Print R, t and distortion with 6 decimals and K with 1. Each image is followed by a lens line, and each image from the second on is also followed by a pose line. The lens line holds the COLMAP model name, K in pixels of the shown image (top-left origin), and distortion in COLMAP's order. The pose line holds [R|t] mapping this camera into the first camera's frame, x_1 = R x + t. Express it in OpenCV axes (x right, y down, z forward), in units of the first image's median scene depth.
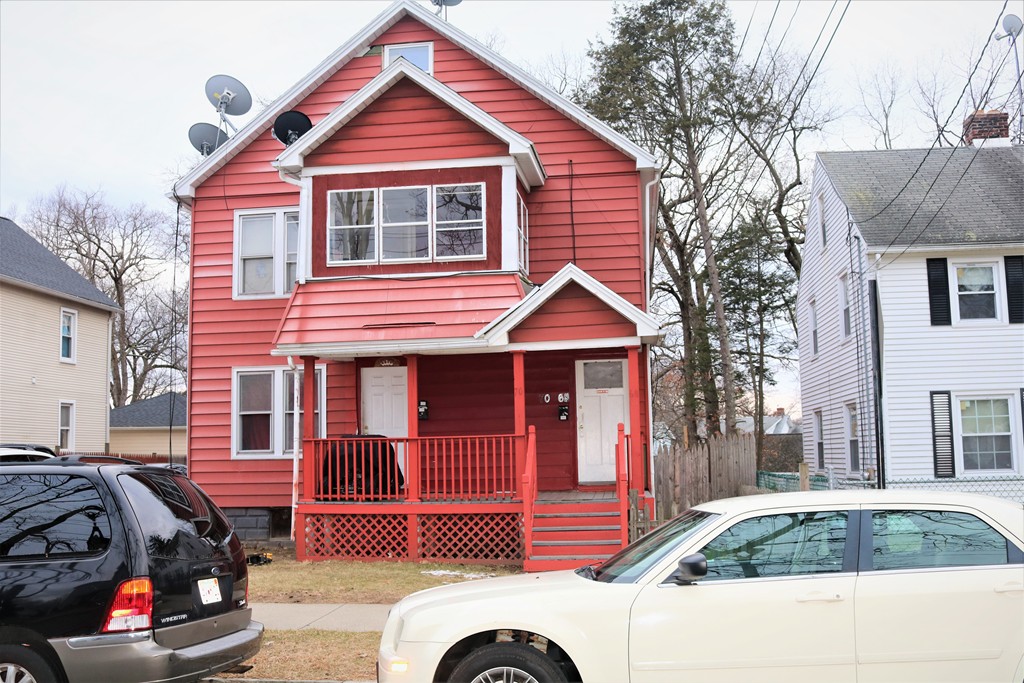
lens RADIAL K [[948.4, 0, 510.8], [0, 948.4, 345.6], [0, 0, 1]] dist [-0.005814, 0.000000]
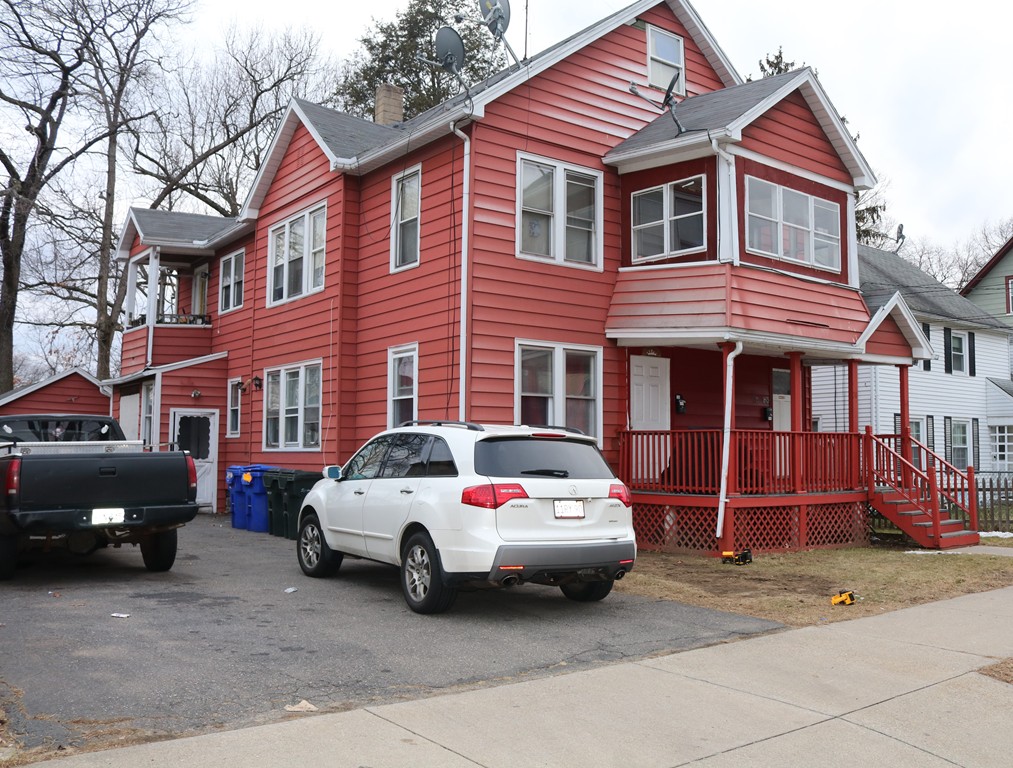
lens RADIAL K [[877.7, 0, 507.3], [0, 877.7, 383.0], [0, 0, 1]] dist [-0.017077, -0.001311]
pose [[0.703794, 0.076701, 0.706252, -0.985170], [-0.101222, 0.994838, -0.007172, 0.080039], [-0.703156, -0.066441, 0.707924, 0.530567]]
